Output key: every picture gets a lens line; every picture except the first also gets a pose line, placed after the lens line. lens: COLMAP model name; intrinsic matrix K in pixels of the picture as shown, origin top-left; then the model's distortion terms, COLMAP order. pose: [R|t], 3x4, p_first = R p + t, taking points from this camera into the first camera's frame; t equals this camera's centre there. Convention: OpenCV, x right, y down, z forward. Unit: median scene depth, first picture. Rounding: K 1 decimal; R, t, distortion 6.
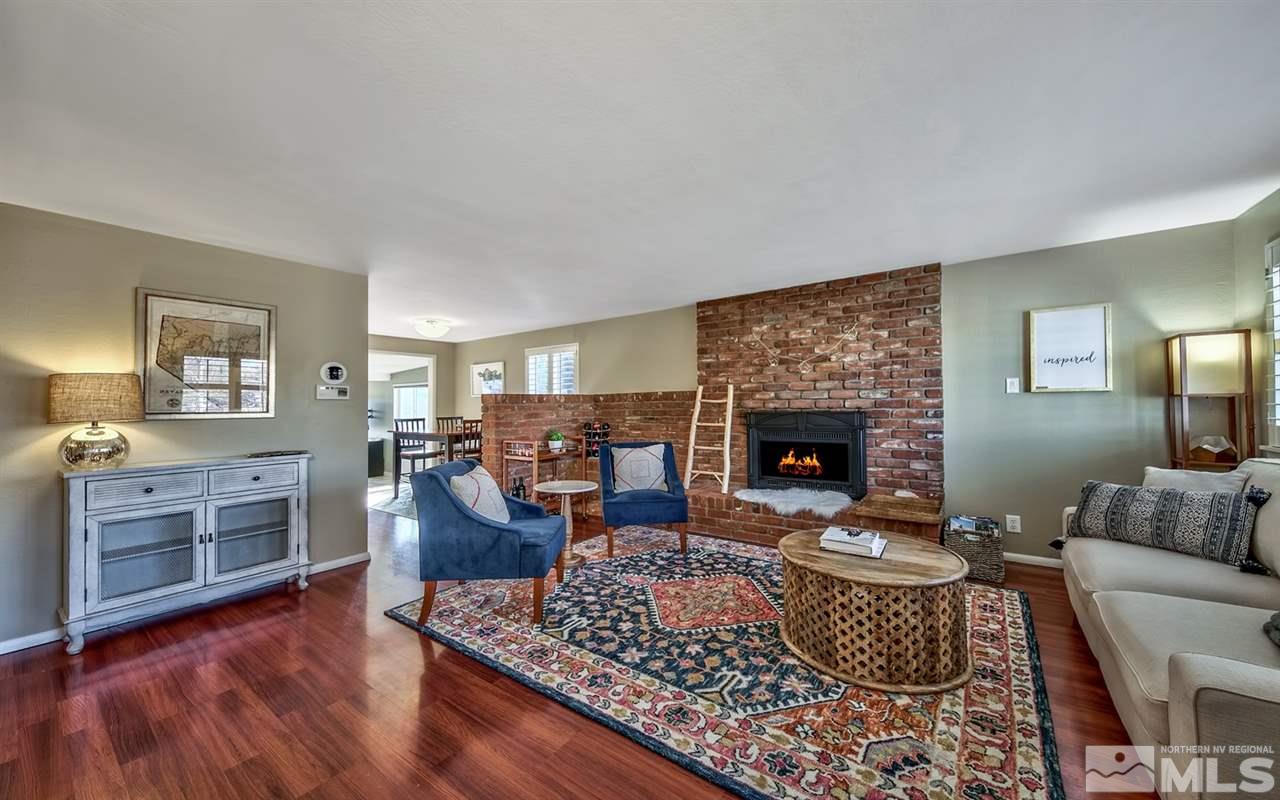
lens RADIAL K [[459.5, 0, 640.0], [0, 459.5, 400.0], [0, 0, 1]] dist [0.001401, -0.000016]
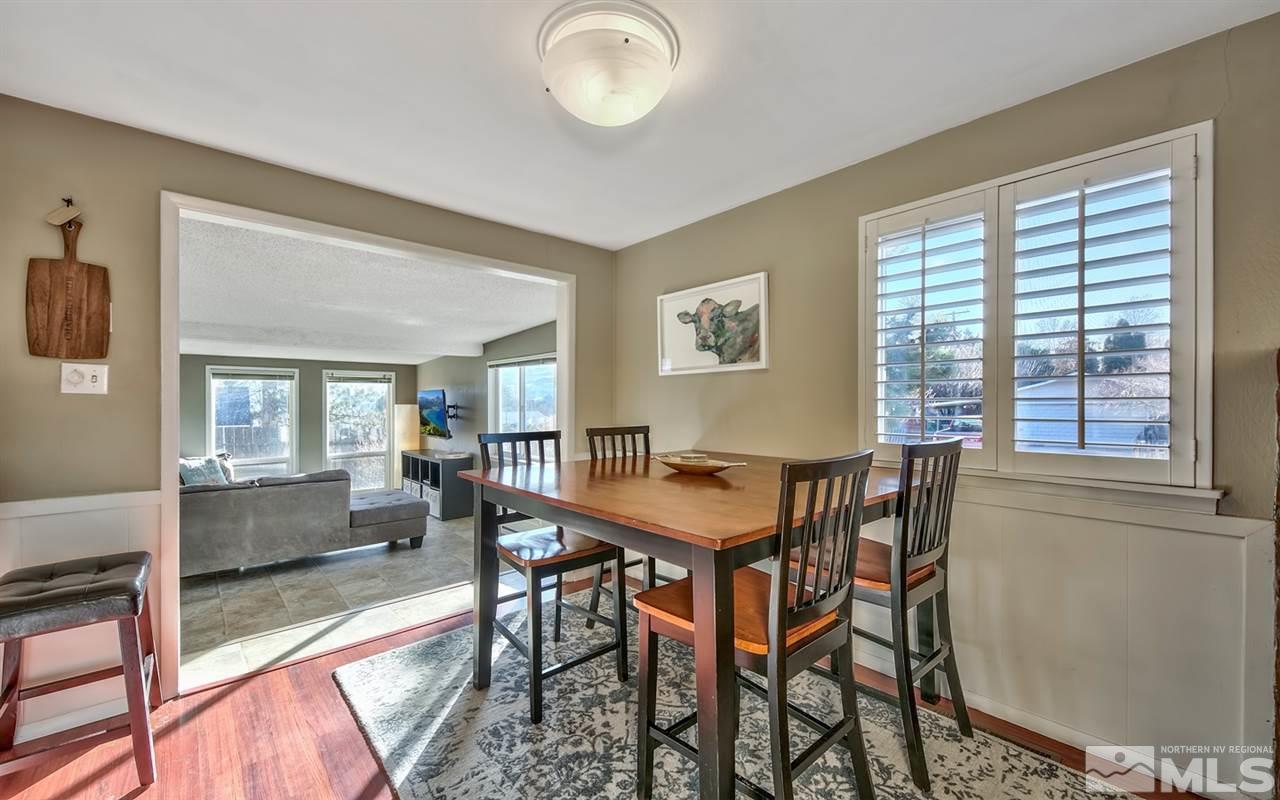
lens RADIAL K [[459.5, 0, 640.0], [0, 459.5, 400.0], [0, 0, 1]] dist [0.001401, -0.000016]
pose [[0.982727, 0.000537, -0.185059, -0.738273], [0.001449, 0.999943, 0.010597, 0.025988], [0.185054, -0.010682, 0.982670, 1.435777]]
